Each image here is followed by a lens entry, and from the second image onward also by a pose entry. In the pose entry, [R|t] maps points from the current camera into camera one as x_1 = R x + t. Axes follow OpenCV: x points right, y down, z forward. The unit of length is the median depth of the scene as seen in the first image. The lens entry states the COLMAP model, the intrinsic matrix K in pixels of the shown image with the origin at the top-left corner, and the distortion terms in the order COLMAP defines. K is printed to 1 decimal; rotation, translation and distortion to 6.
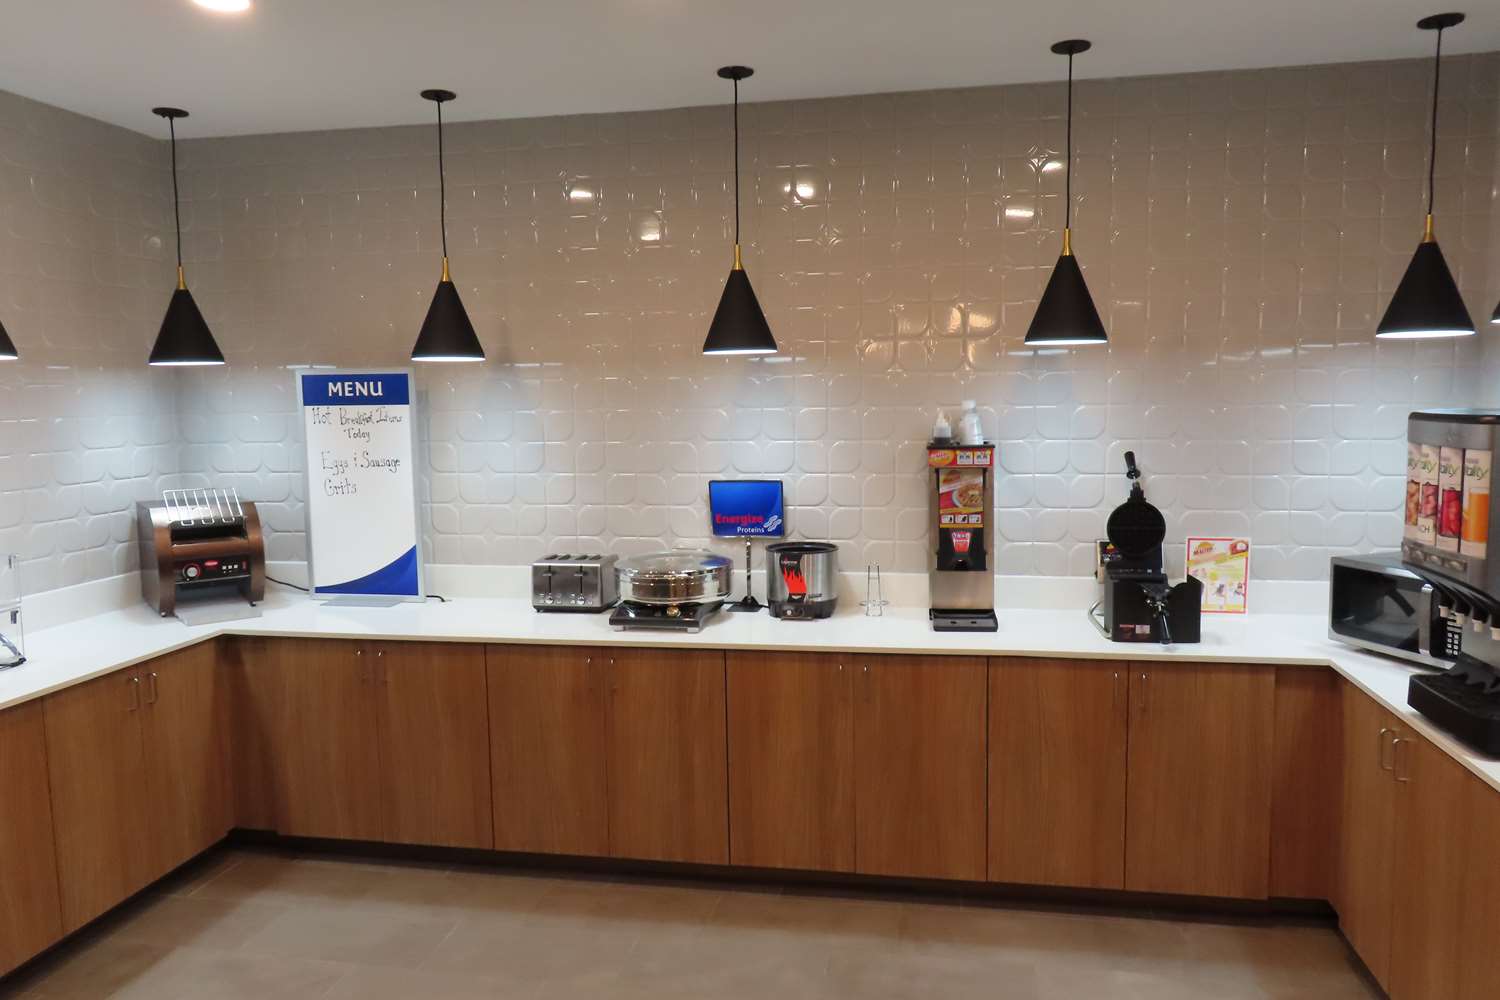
lens RADIAL K [[1074.3, 0, 741.9], [0, 1074.3, 504.5], [0, 0, 1]] dist [-0.005281, 0.001261]
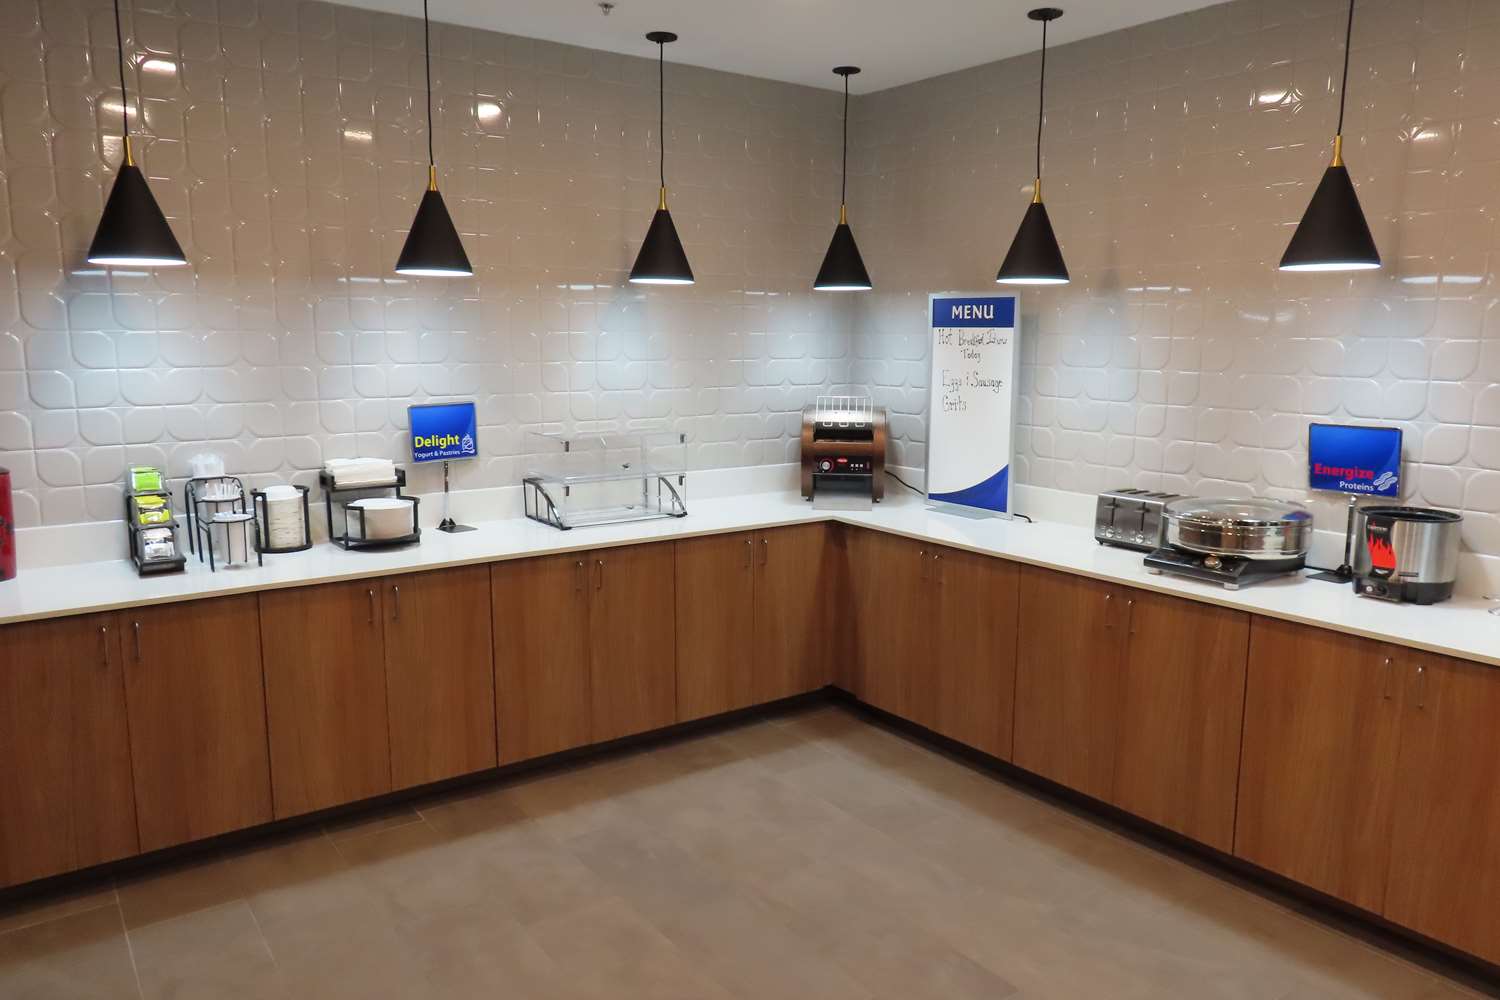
lens RADIAL K [[1074.3, 0, 736.5], [0, 1074.3, 501.0], [0, 0, 1]] dist [-0.005281, 0.001261]
pose [[0.718621, 0.127211, -0.683667, 0.238980], [-0.091299, 0.991875, 0.088593, 0.005594], [0.689383, -0.001246, 0.724396, 0.073709]]
